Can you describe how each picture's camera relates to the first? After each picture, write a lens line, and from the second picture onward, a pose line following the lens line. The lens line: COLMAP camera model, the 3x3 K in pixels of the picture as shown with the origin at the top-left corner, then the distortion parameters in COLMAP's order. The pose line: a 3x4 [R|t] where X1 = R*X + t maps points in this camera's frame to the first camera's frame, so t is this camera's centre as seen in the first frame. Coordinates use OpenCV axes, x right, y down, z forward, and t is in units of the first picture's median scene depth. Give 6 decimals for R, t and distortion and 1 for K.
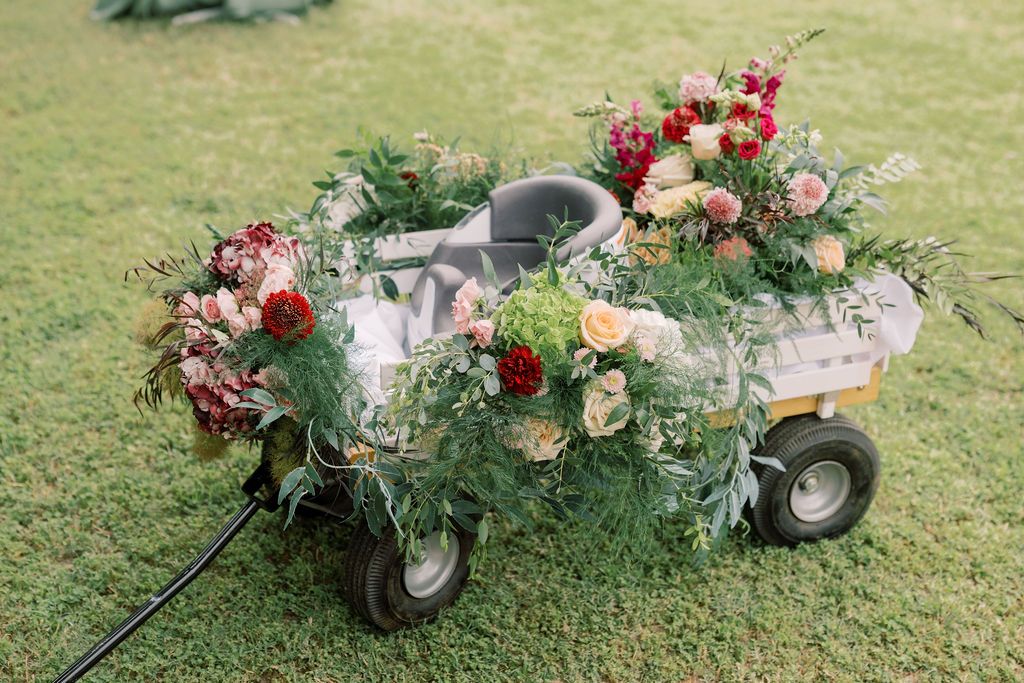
lens RADIAL K [[1483.2, 0, 513.0], [0, 1483.2, 386.9], [0, 0, 1]] dist [-0.000189, -0.022951]
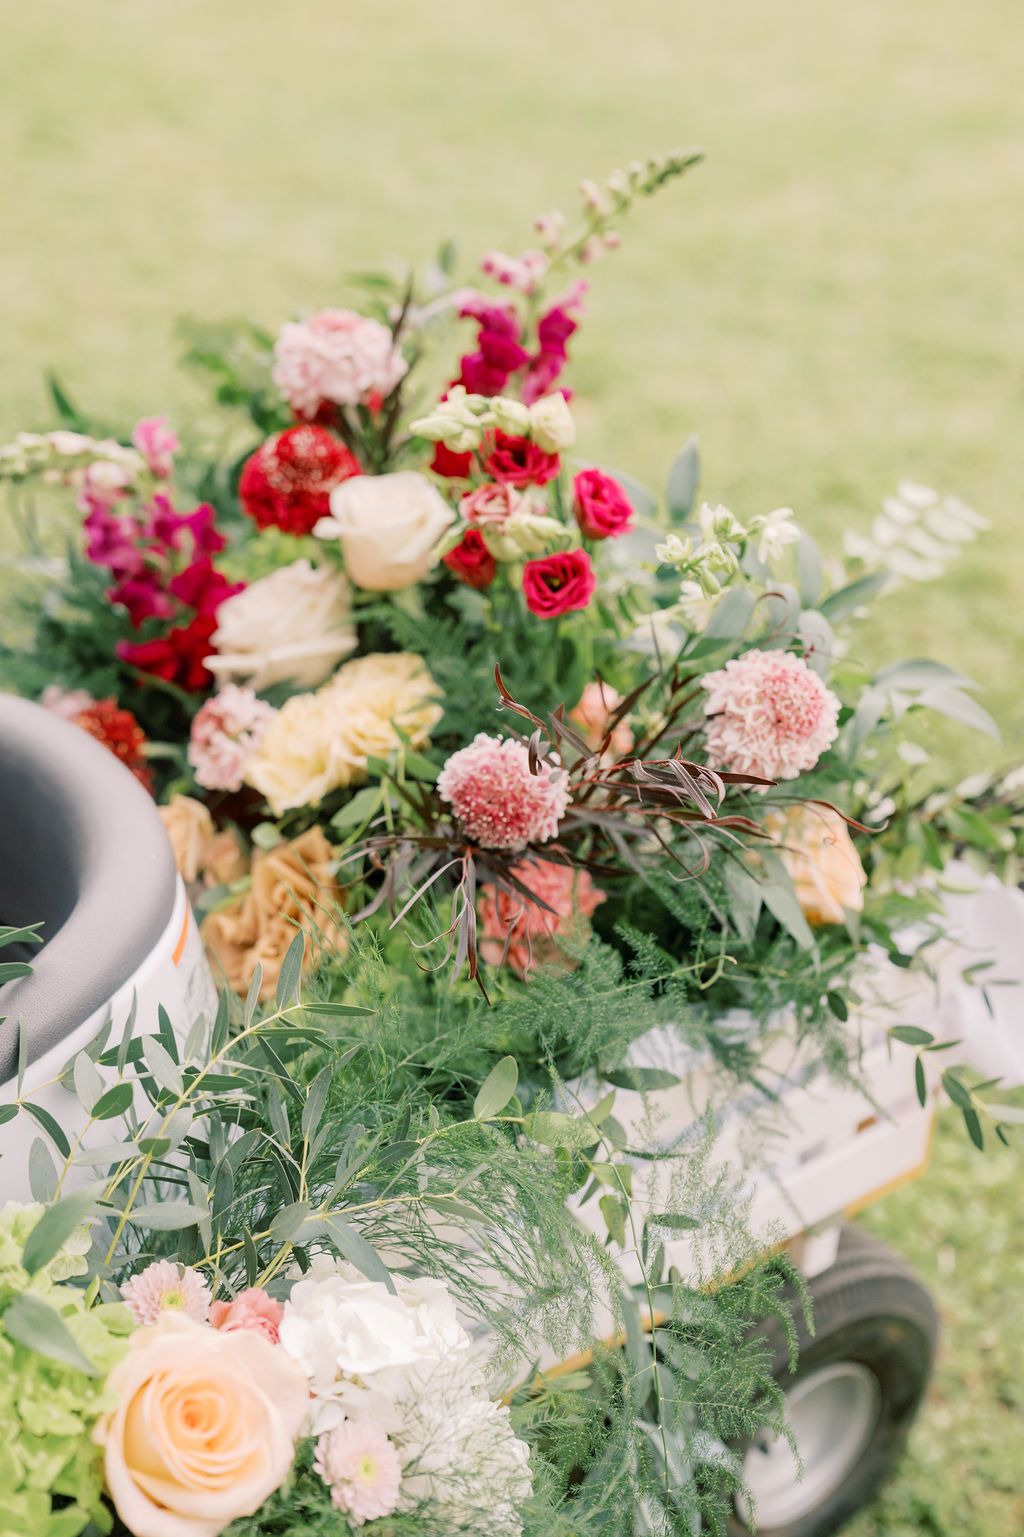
lens RADIAL K [[2248.2, 0, 453.1], [0, 2248.2, 763.5], [0, 0, 1]] dist [0.001831, -0.028204]
pose [[0.965745, -0.140424, 0.218215, 0.029776], [0.127049, 0.989115, 0.074230, -0.149272], [-0.226263, -0.043963, 0.973074, 0.513916]]
